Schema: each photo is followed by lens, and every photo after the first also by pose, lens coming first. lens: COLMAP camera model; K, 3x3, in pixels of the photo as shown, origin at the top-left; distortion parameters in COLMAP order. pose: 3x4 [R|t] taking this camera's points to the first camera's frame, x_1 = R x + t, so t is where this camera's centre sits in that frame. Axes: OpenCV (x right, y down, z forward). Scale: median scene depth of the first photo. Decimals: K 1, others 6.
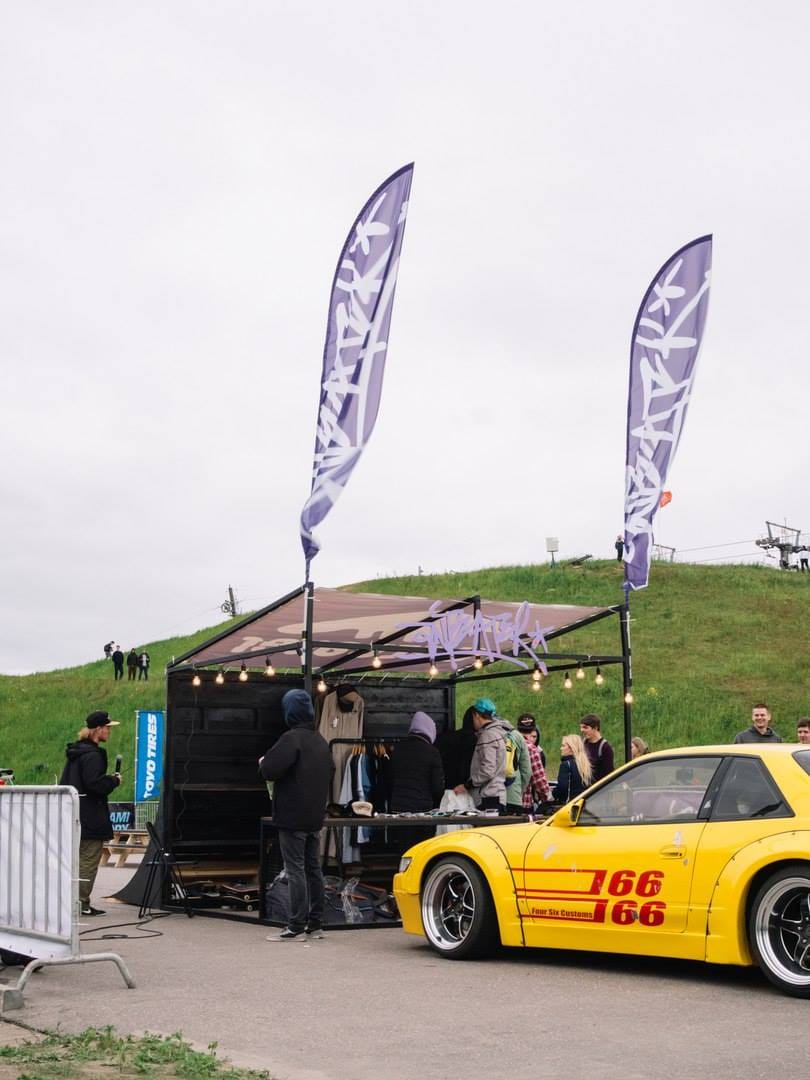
lens RADIAL K [[1578.4, 0, 405.0], [0, 1578.4, 540.0], [0, 0, 1]] dist [-0.050206, -0.025136]
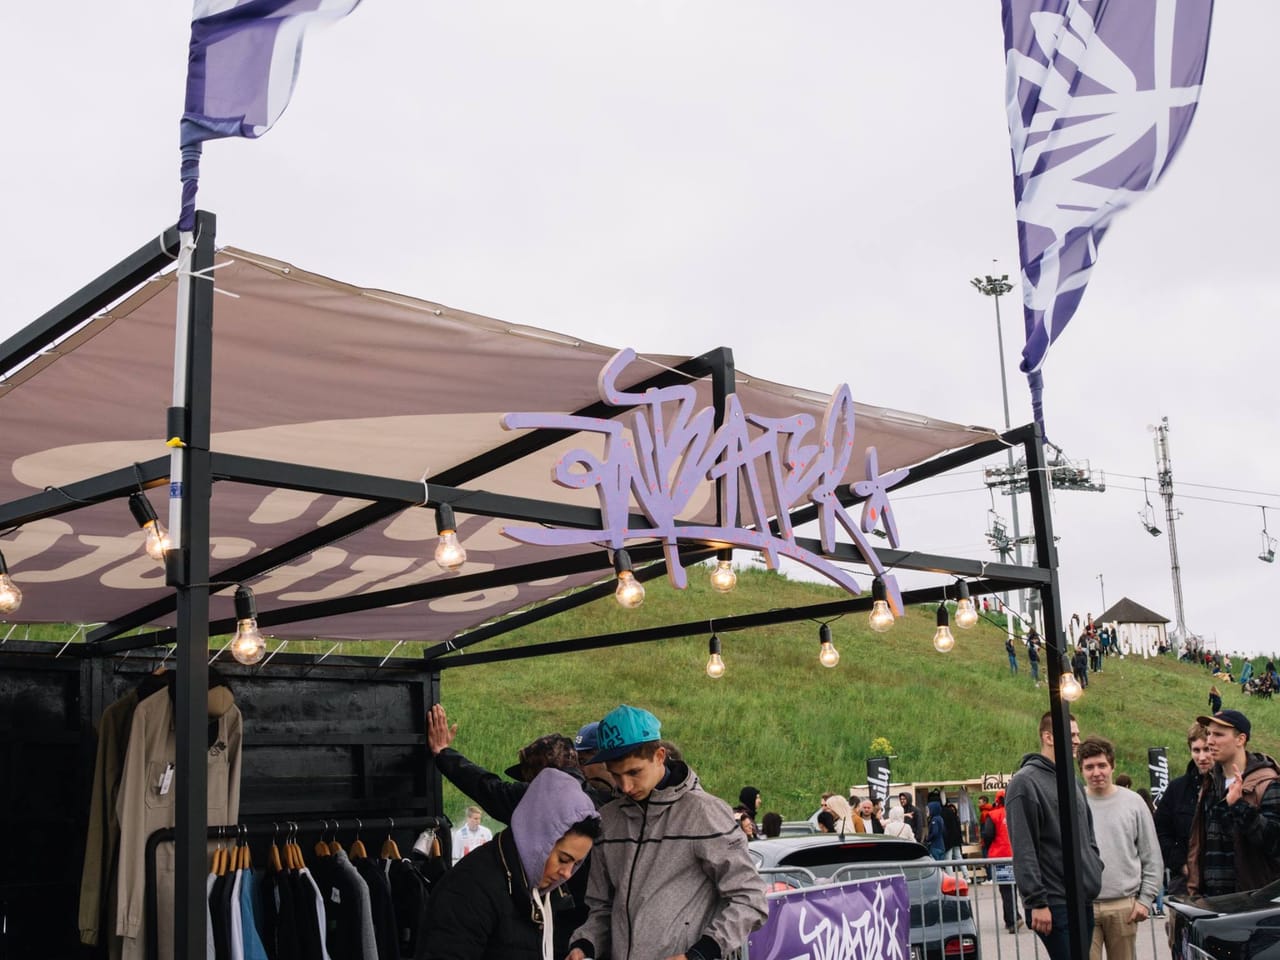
lens RADIAL K [[1870.7, 0, 640.0], [0, 1870.7, 480.0], [0, 0, 1]] dist [-0.050206, -0.025136]
pose [[0.954736, 0.016680, 0.296987, -0.063905], [-0.007576, 0.999466, -0.031782, 0.061073], [-0.297359, 0.028093, 0.954352, 0.566529]]
